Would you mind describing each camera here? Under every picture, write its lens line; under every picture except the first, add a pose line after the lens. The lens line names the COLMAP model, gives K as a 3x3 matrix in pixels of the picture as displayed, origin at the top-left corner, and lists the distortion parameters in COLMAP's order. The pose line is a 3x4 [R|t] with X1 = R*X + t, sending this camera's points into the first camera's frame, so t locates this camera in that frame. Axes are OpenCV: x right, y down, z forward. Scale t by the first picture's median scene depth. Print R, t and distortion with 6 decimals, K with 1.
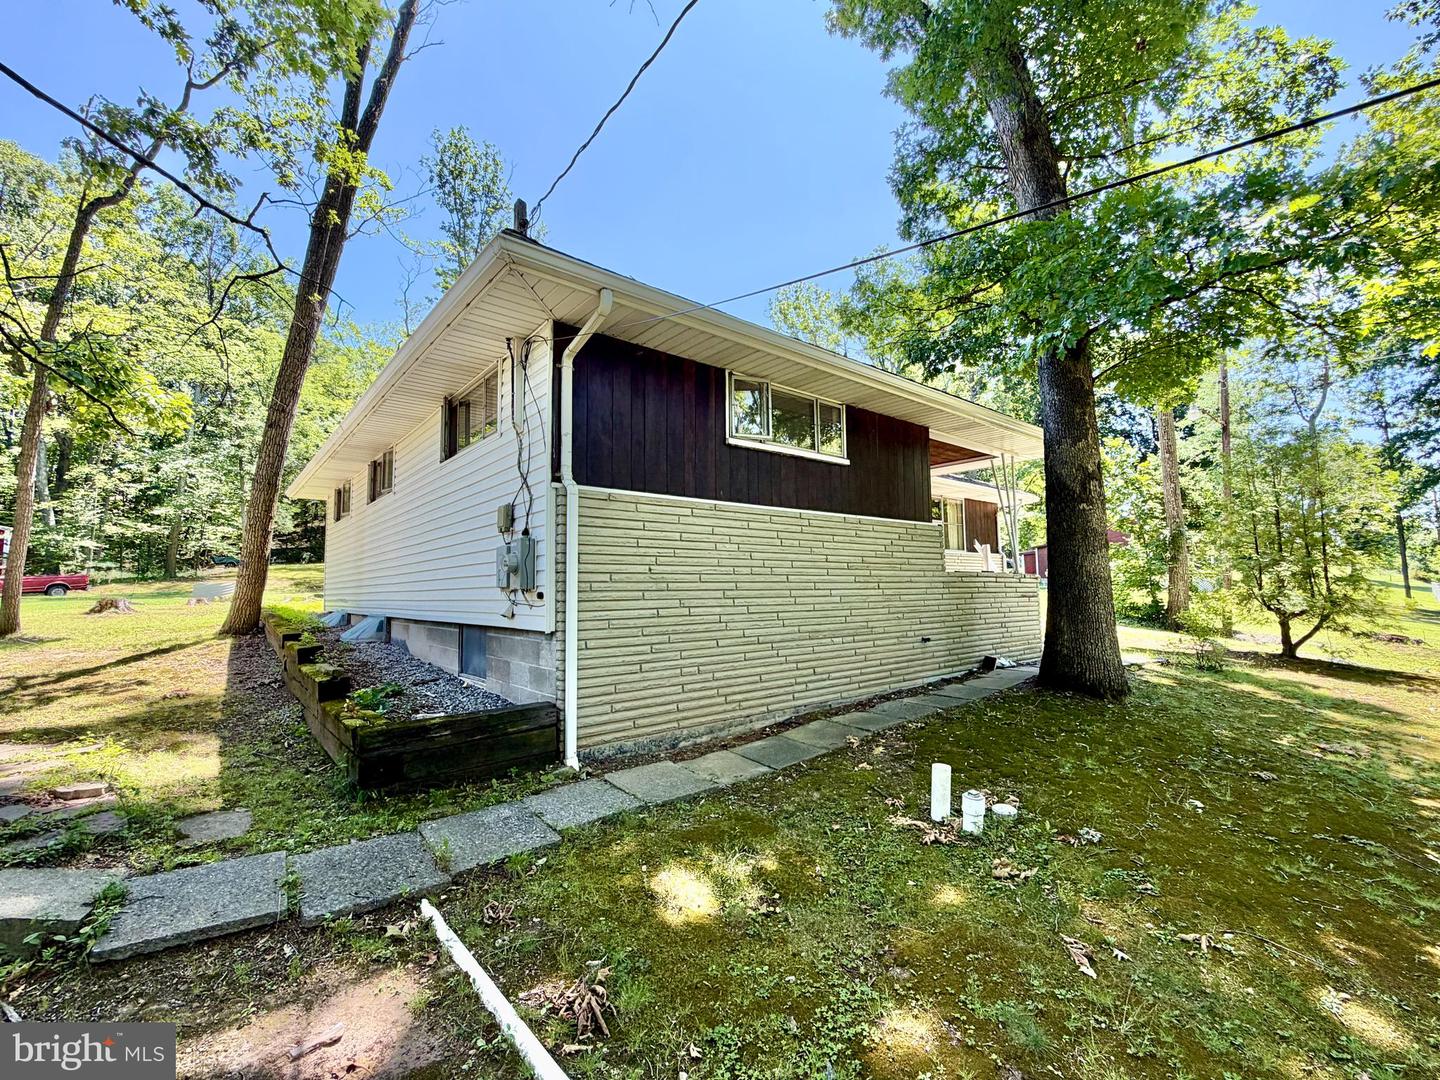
lens RADIAL K [[622.3, 0, 720.0], [0, 622.3, 540.0], [0, 0, 1]] dist [-0.012971, -0.000277]
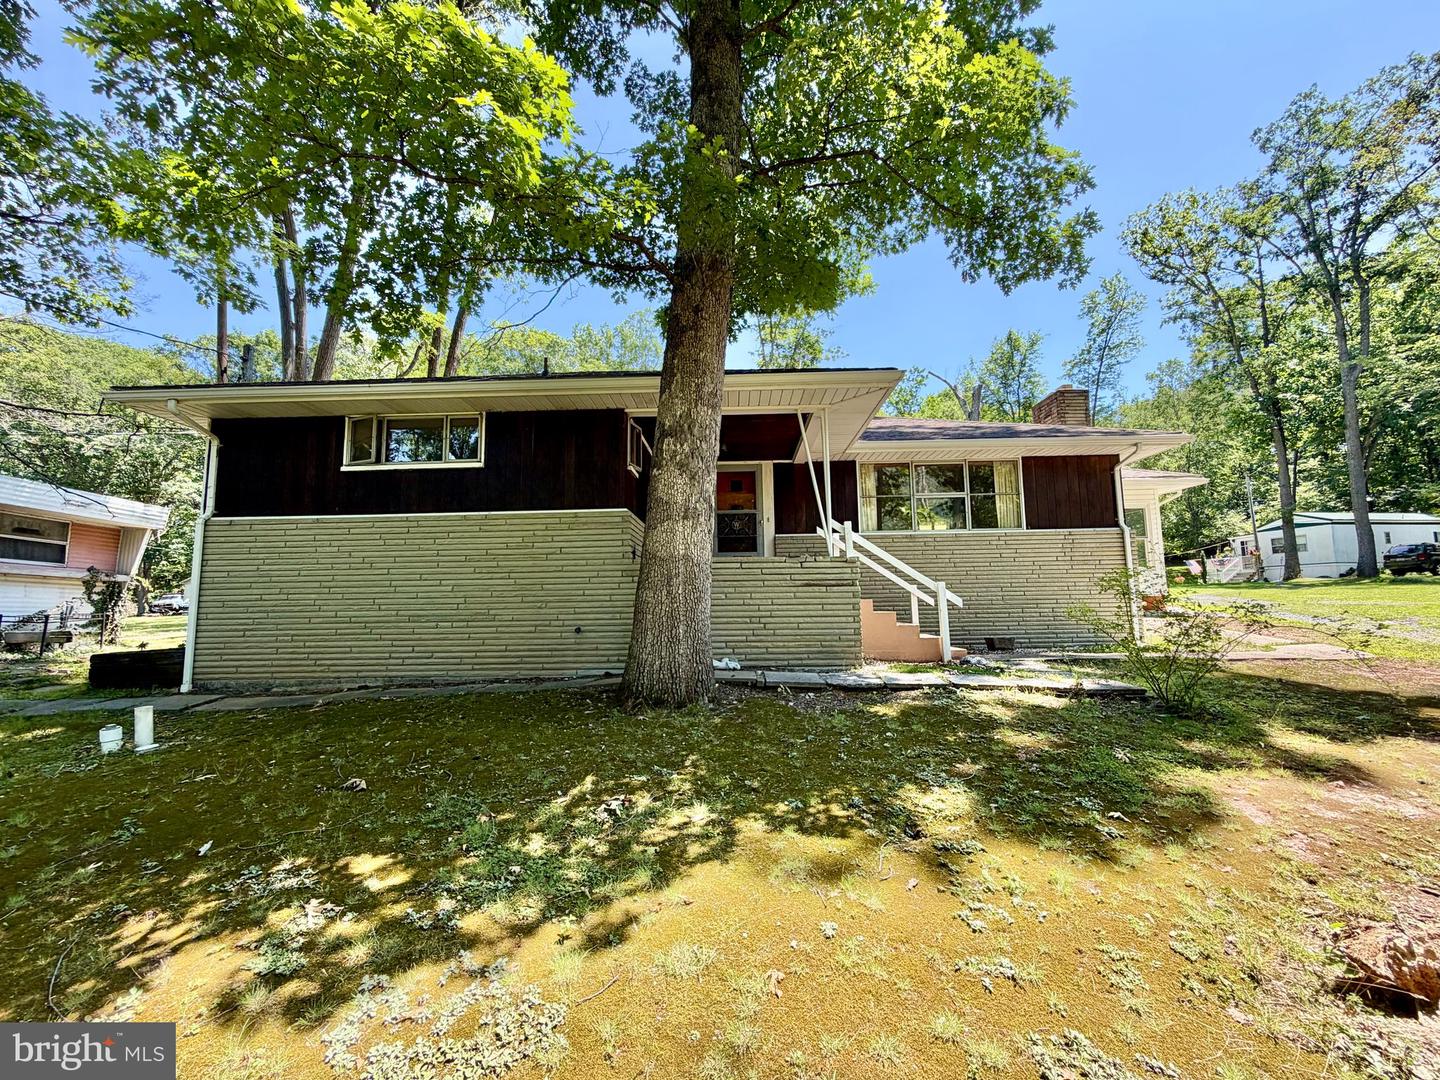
lens RADIAL K [[578.2, 0, 720.0], [0, 578.2, 540.0], [0, 0, 1]] dist [-0.001182, -0.000073]
pose [[0.749759, -0.072636, -0.657712, 1.435960], [0.061157, 0.997309, -0.040424, 0.091231], [0.658878, -0.009915, 0.752184, 0.608987]]
